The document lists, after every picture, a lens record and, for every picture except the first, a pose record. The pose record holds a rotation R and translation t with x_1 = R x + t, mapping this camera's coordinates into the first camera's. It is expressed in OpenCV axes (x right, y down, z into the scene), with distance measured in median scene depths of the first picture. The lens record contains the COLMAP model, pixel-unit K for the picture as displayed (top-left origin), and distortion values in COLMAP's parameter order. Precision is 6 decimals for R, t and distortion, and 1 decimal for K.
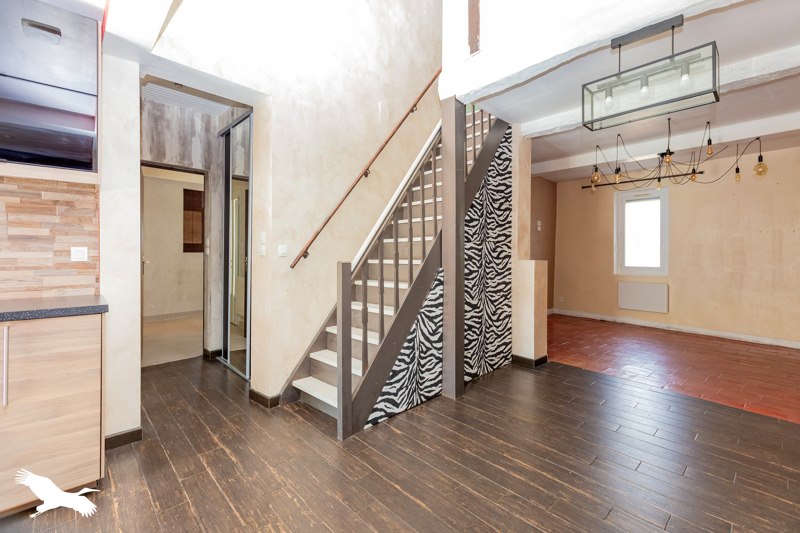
lens RADIAL K [[374.1, 0, 395.5], [0, 374.1, 256.2], [0, 0, 1]] dist [0.012477, 0.001771]
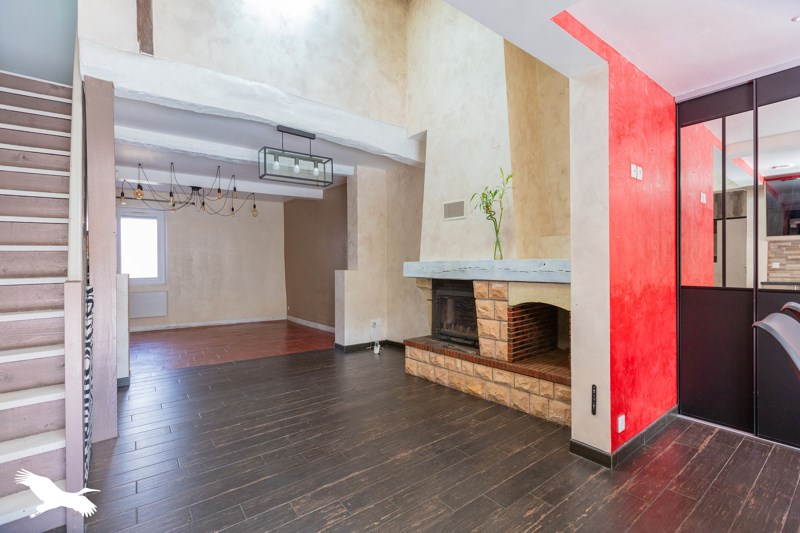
lens RADIAL K [[355.8, 0, 401.6], [0, 355.8, 264.3], [0, 0, 1]] dist [-0.003515, 0.000214]
pose [[0.090677, -0.005986, 0.995862, -0.499726], [0.017831, 0.999831, 0.004387, -0.003844], [-0.995721, 0.017360, 0.090768, 0.232993]]
